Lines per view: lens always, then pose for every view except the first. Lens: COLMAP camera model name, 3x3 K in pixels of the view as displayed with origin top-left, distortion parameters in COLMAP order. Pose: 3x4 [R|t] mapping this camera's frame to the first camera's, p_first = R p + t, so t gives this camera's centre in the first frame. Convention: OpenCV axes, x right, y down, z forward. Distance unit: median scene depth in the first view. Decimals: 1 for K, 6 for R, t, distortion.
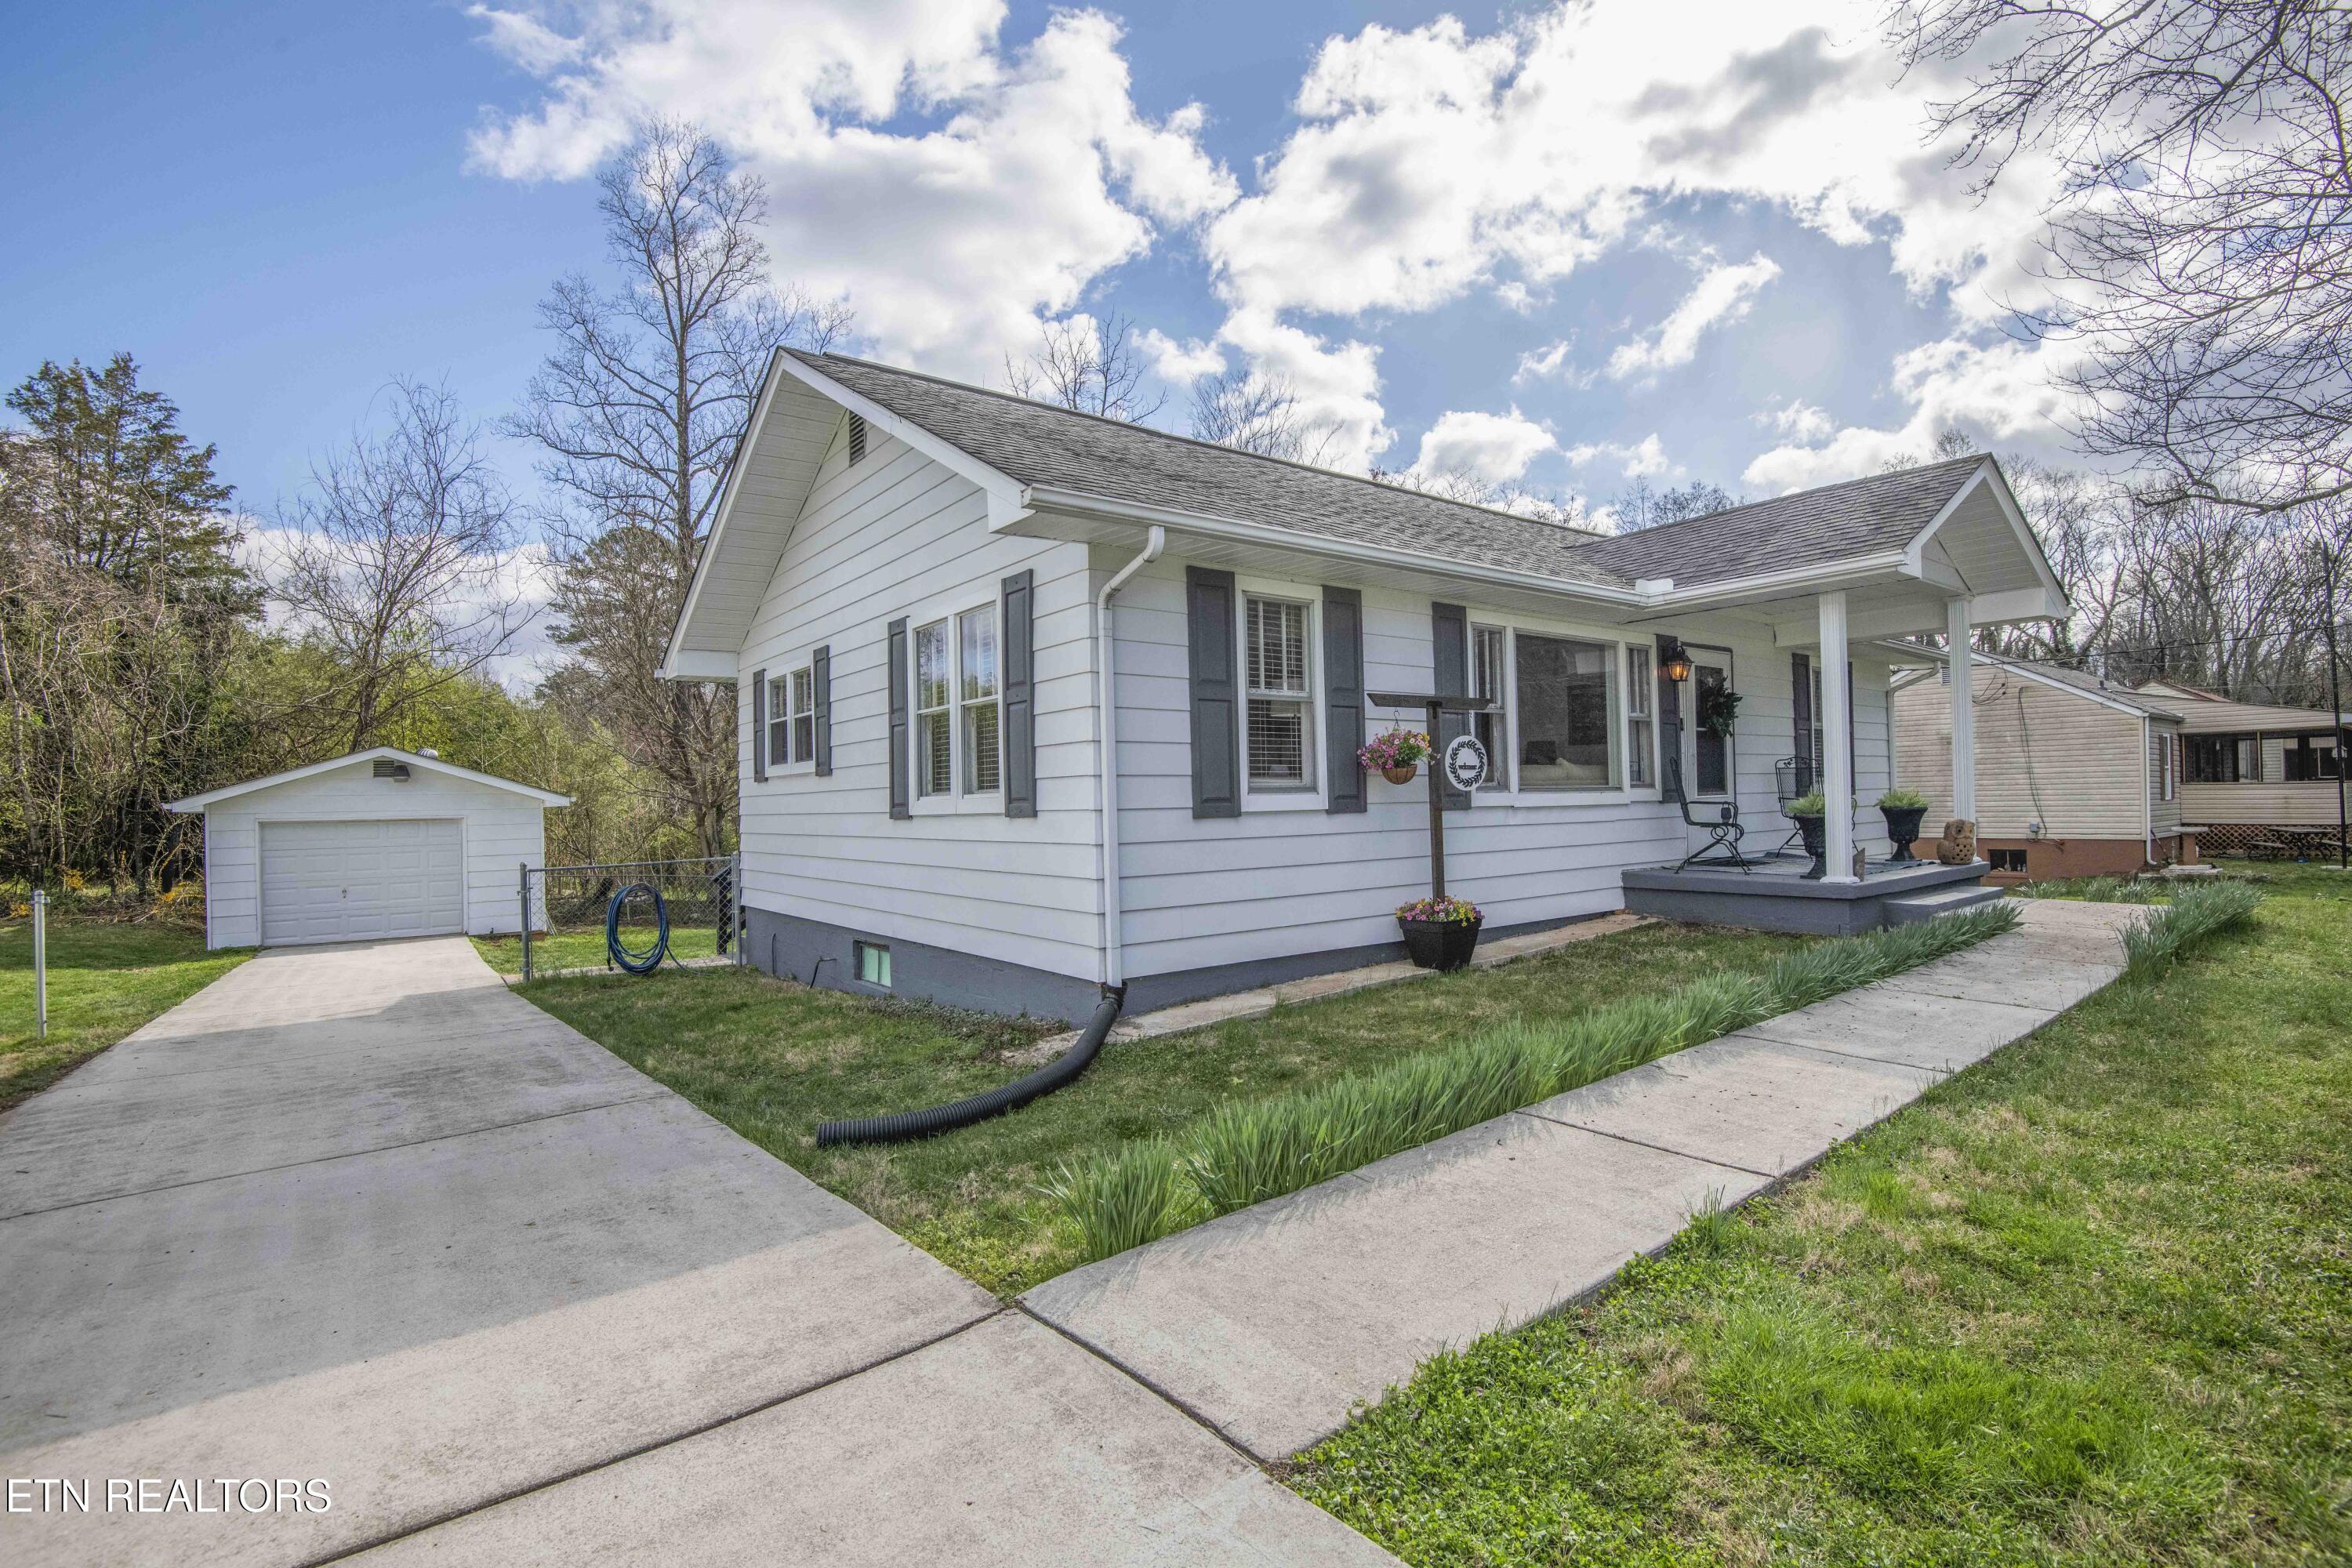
lens RADIAL K [[1084.1, 0, 1163.0], [0, 1084.1, 785.1], [0, 0, 1]] dist [-0.046157, -0.001747]
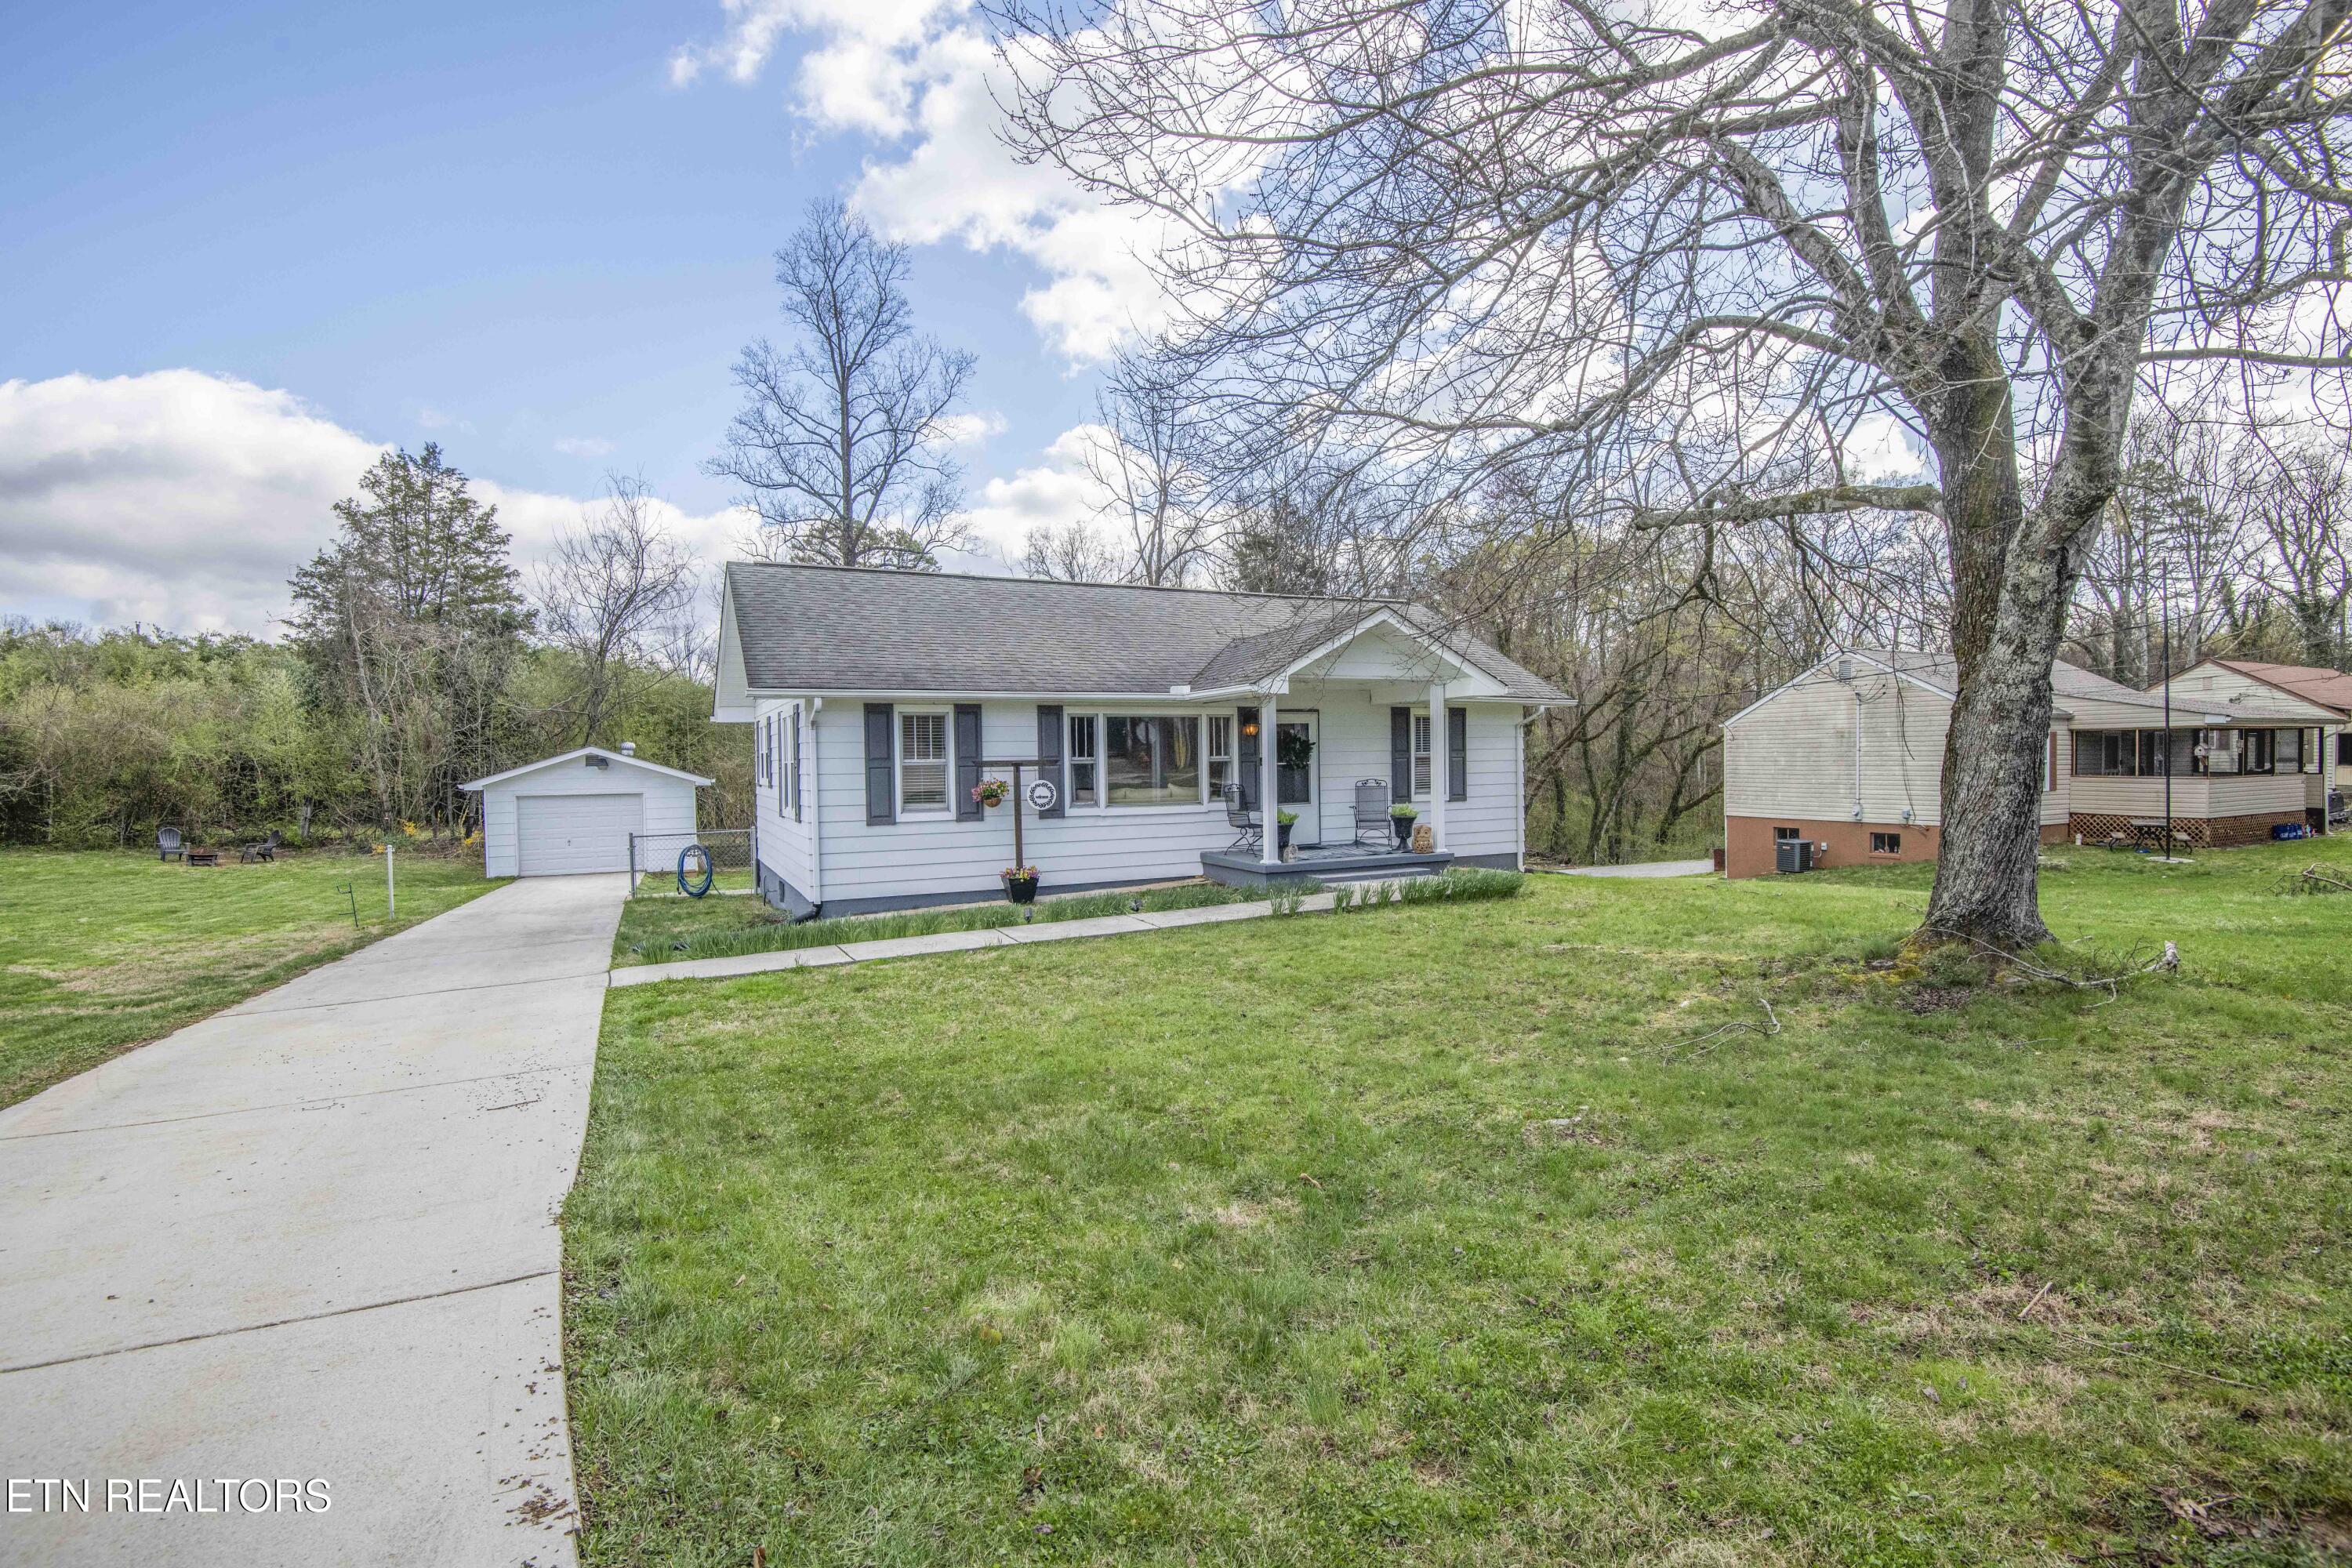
lens RADIAL K [[1084.1, 0, 1185.8], [0, 1084.1, 783.0], [0, 0, 1]] dist [-0.046157, -0.001747]
pose [[0.982780, 0.011855, -0.184397, 0.293140], [-0.003643, 0.998989, 0.044813, -0.042415], [0.184742, -0.043370, 0.981830, -0.266429]]
